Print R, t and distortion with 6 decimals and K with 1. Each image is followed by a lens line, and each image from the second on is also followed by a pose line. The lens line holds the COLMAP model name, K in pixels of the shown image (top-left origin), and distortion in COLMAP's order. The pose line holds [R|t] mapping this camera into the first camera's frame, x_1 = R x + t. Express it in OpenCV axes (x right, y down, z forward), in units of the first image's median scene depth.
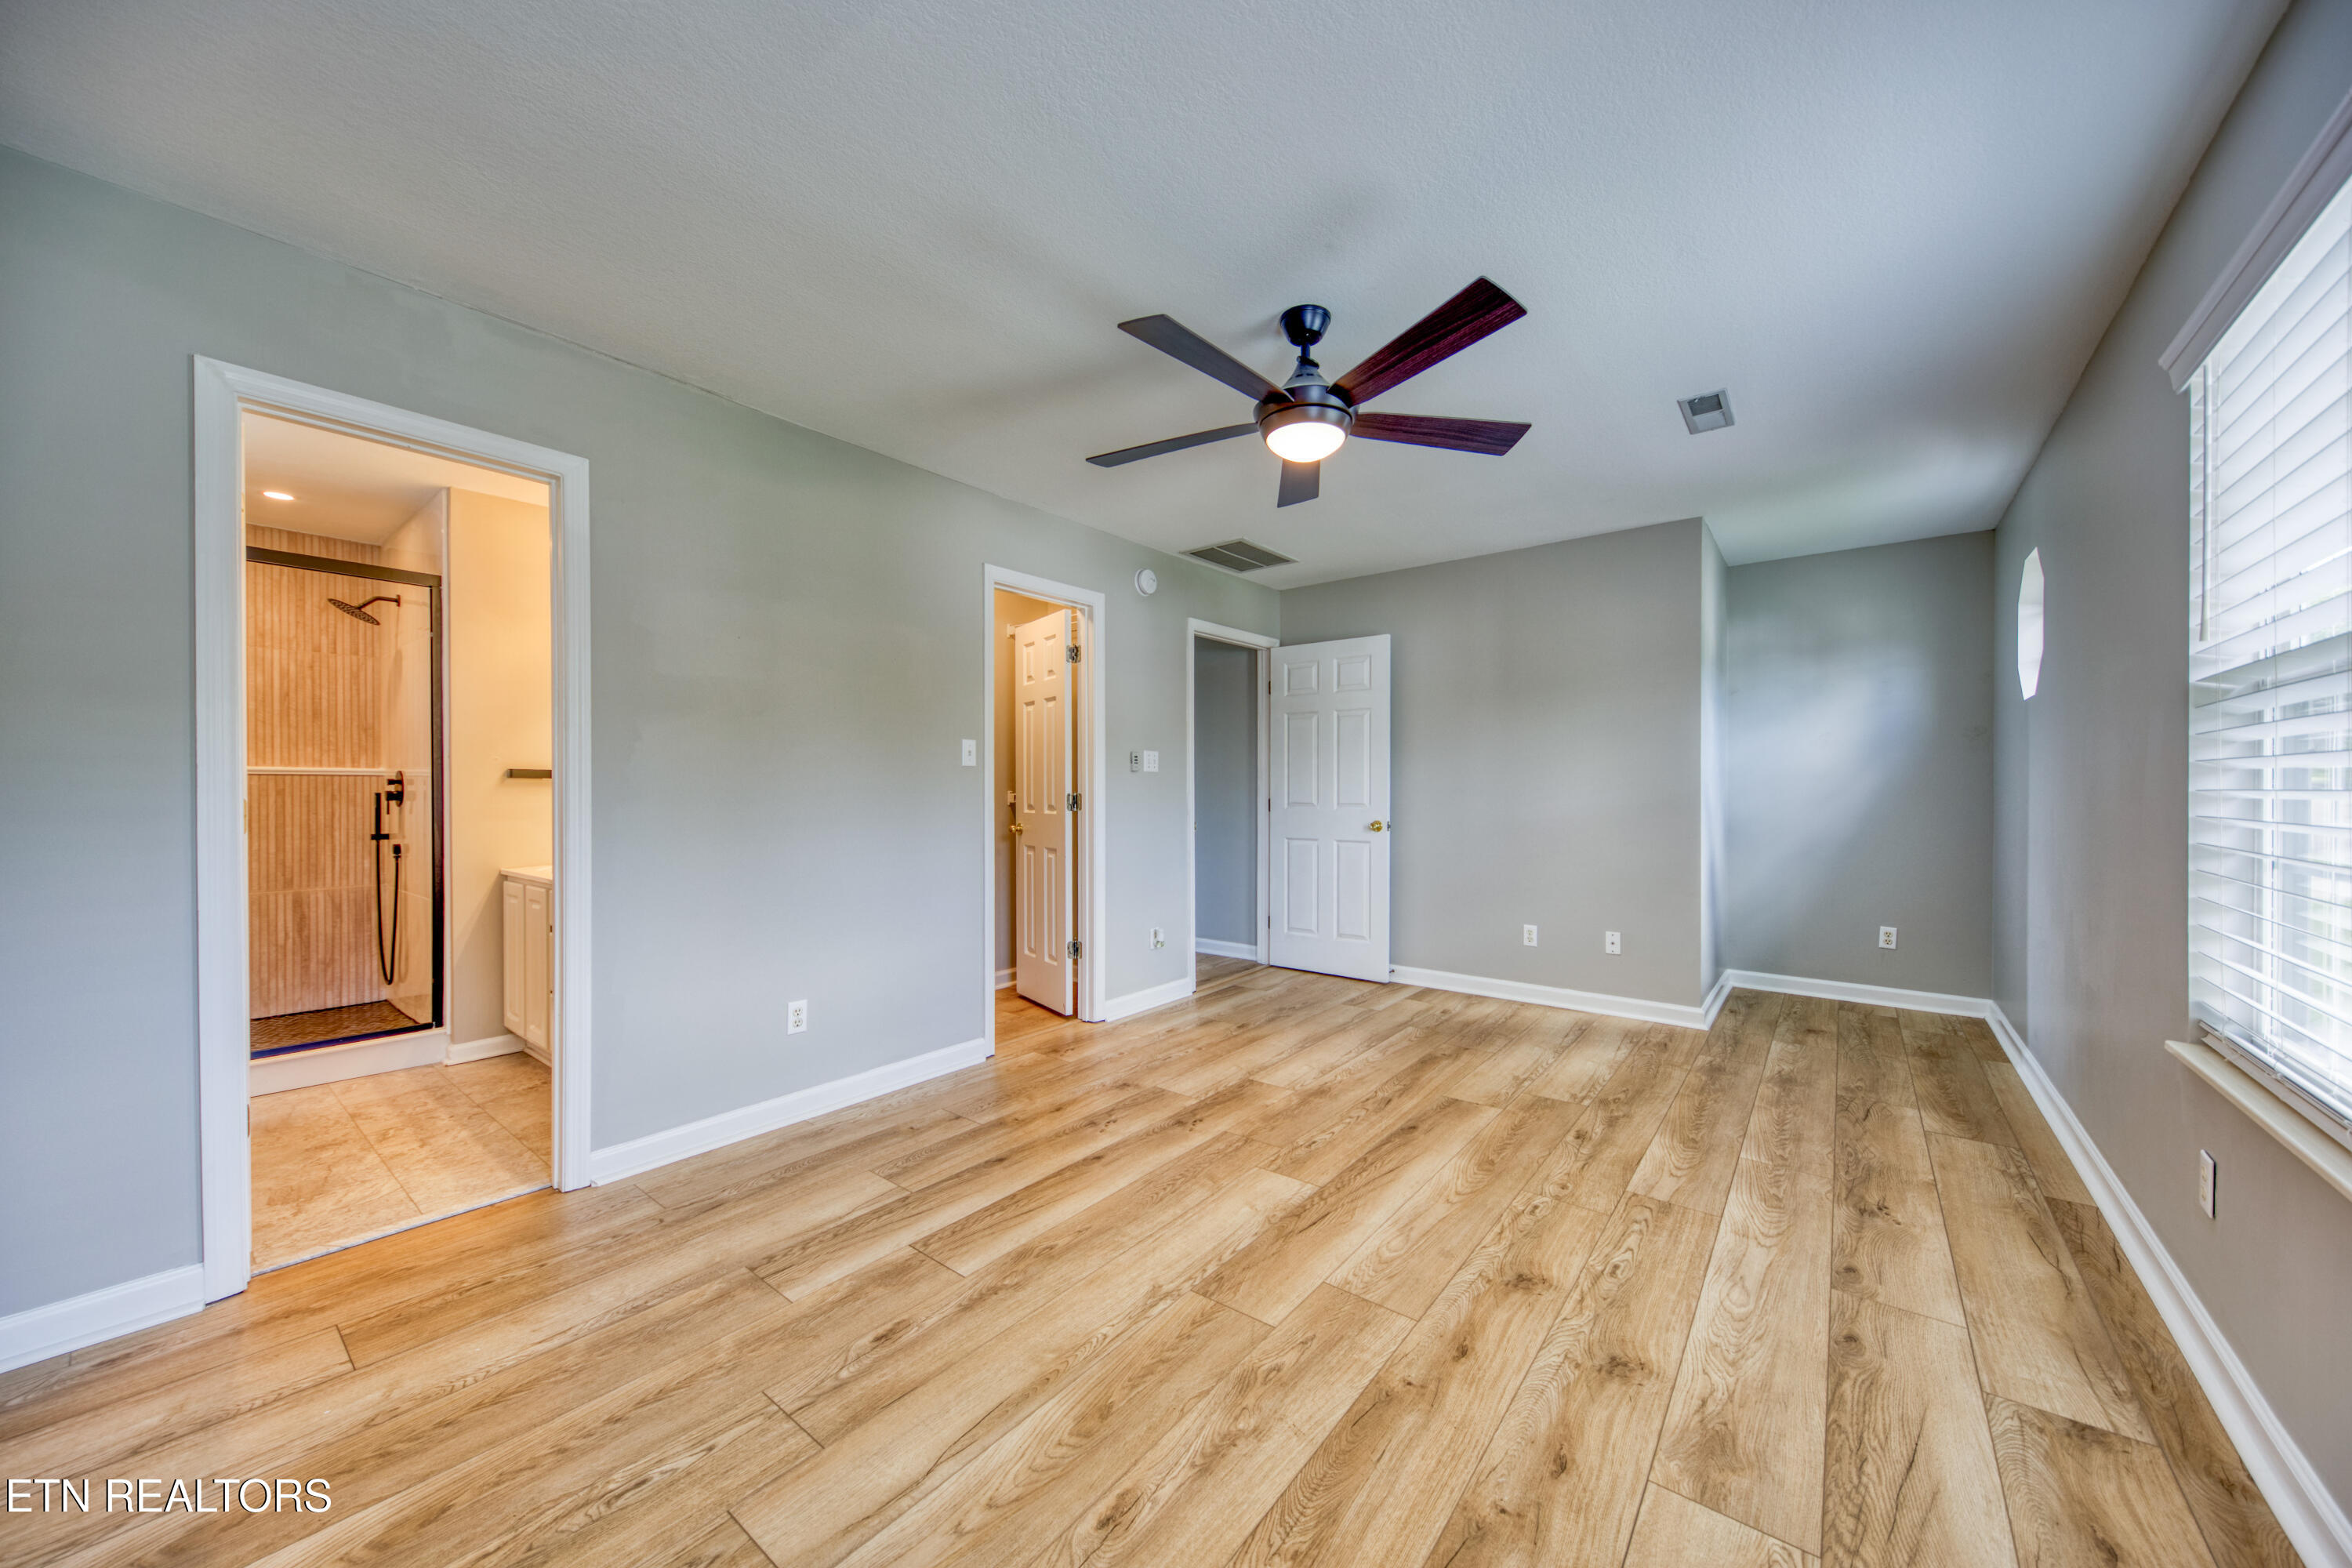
lens RADIAL K [[837.4, 0, 1180.4], [0, 837.4, 785.5], [0, 0, 1]] dist [0.014585, -0.004524]
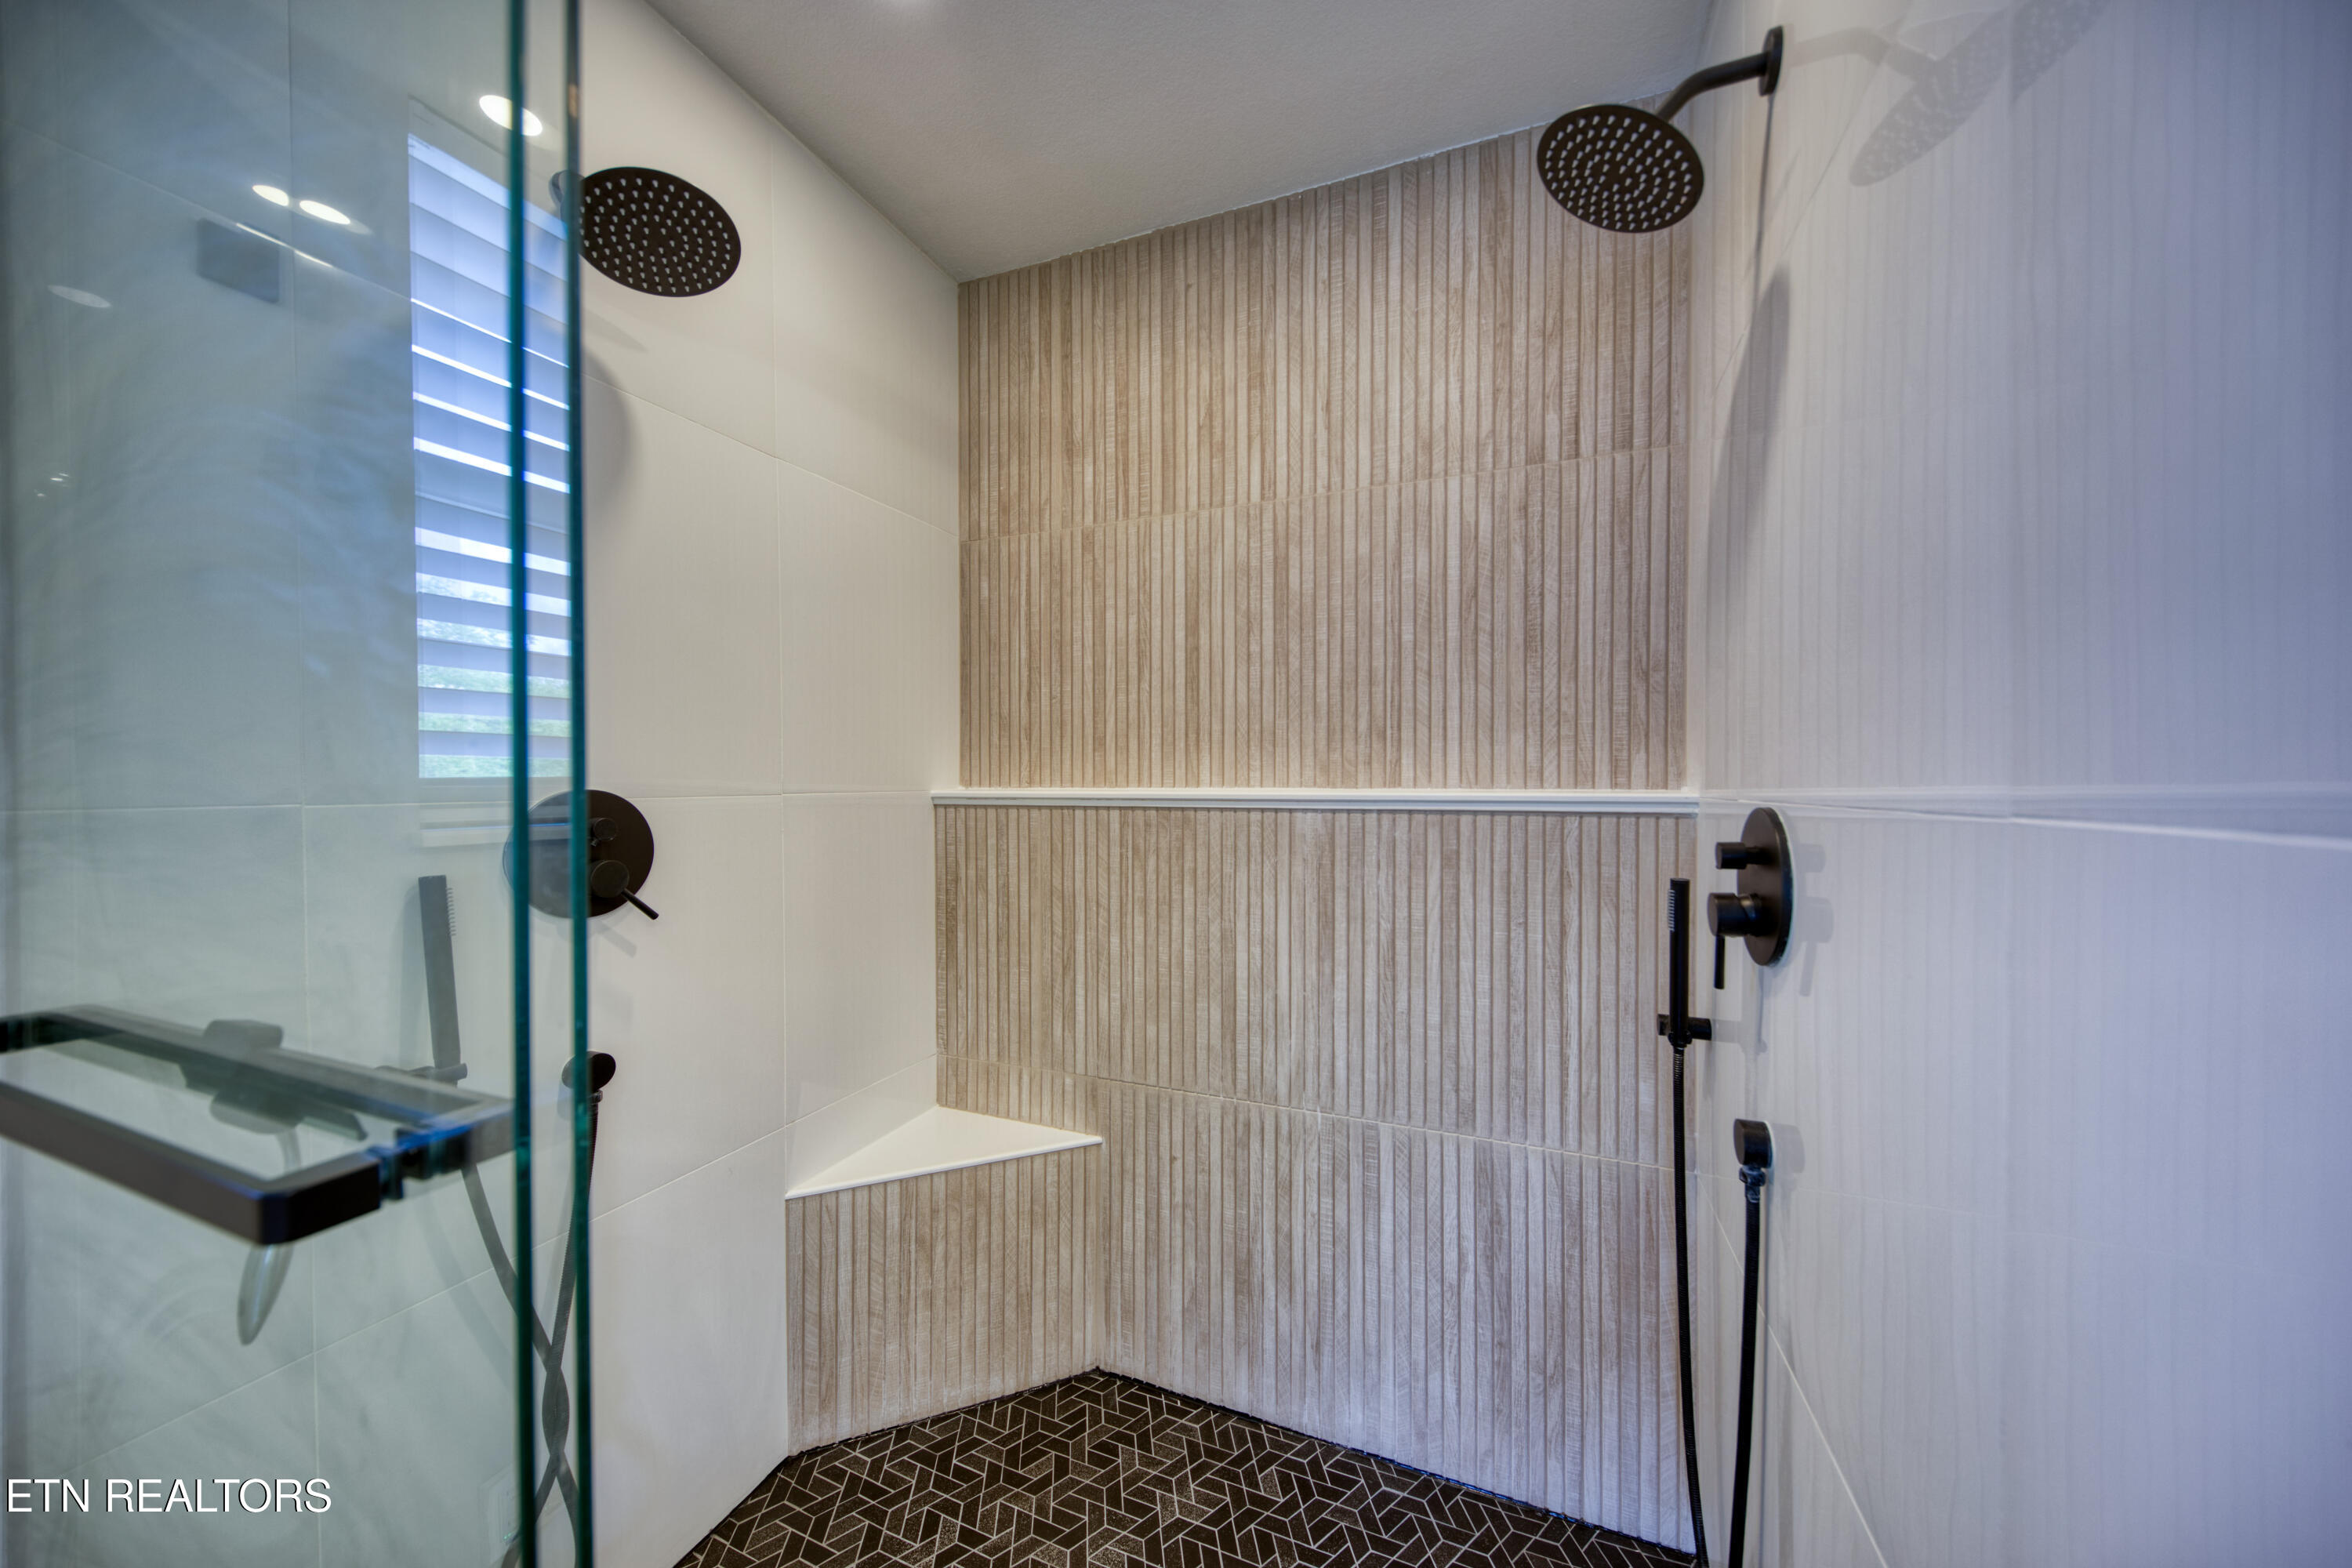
lens RADIAL K [[837.4, 0, 1176.2], [0, 837.4, 786.8], [0, 0, 1]] dist [0.014585, -0.004524]
pose [[0.300587, 0.011993, -0.953679, -0.994807], [-0.002654, 0.999928, 0.011738, -0.035464], [0.953751, -0.000997, 0.300597, 1.024407]]
